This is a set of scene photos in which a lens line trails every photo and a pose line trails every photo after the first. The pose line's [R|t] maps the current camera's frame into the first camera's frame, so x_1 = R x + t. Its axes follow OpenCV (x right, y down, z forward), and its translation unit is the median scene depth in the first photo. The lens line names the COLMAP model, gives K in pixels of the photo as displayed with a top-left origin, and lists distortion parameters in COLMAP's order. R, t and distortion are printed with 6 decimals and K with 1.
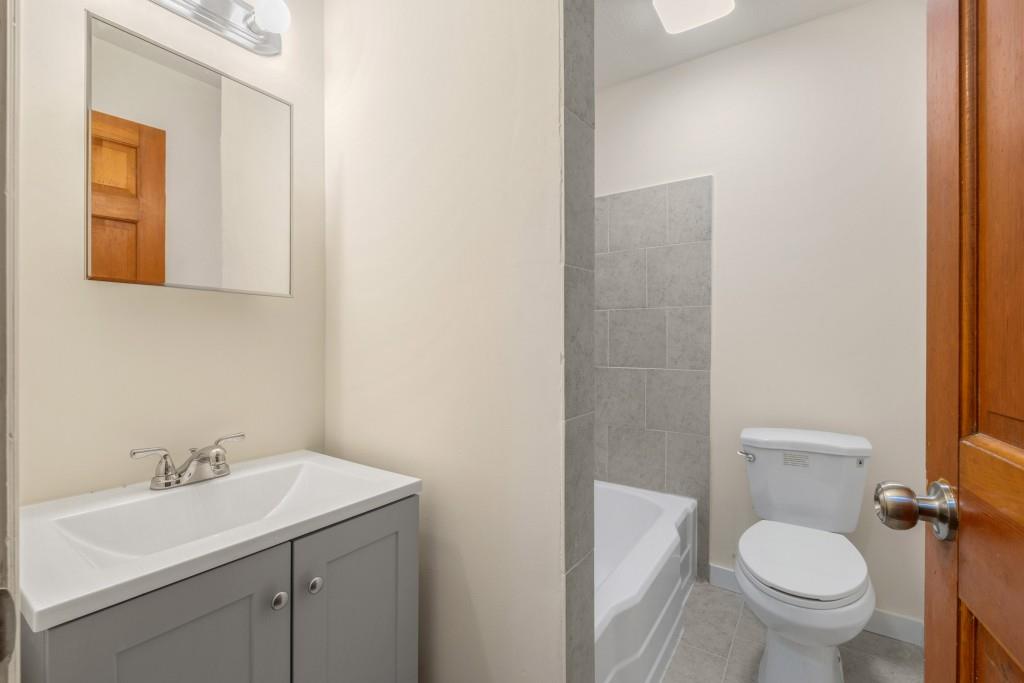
lens RADIAL K [[458.0, 0, 508.8], [0, 458.0, 343.7], [0, 0, 1]] dist [0.001046, 0.000373]
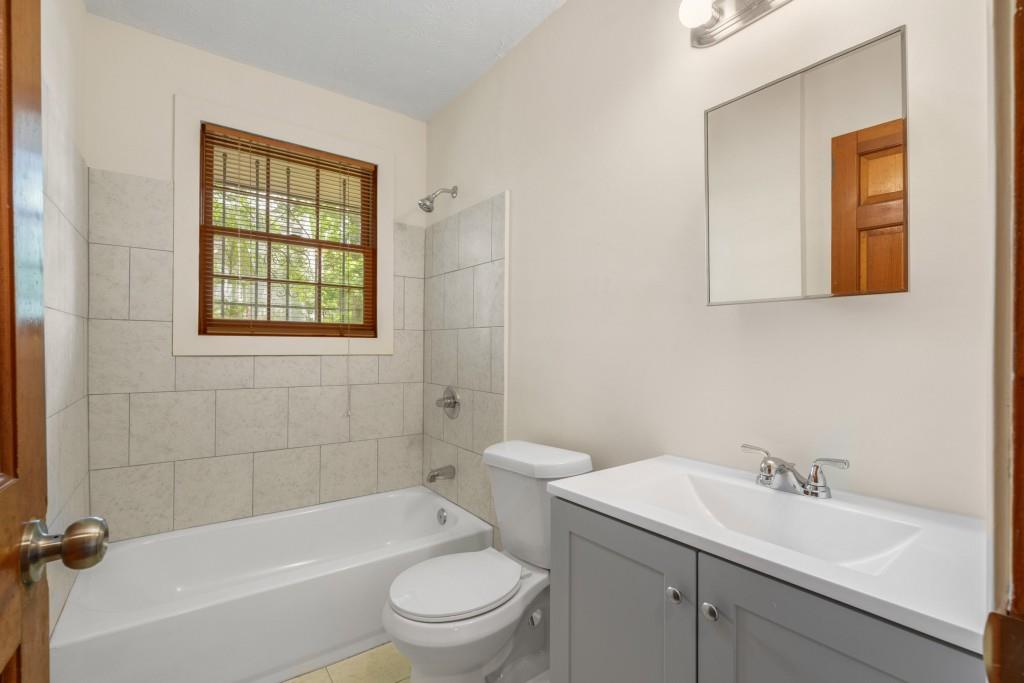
lens RADIAL K [[458.0, 0, 508.8], [0, 458.0, 343.7], [0, 0, 1]] dist [0.001046, 0.000373]
pose [[-0.338799, -0.025342, -0.940518, 0.480757], [-0.008320, 0.999679, -0.023939, 0.007523], [0.940822, -0.000285, -0.338901, 0.756818]]
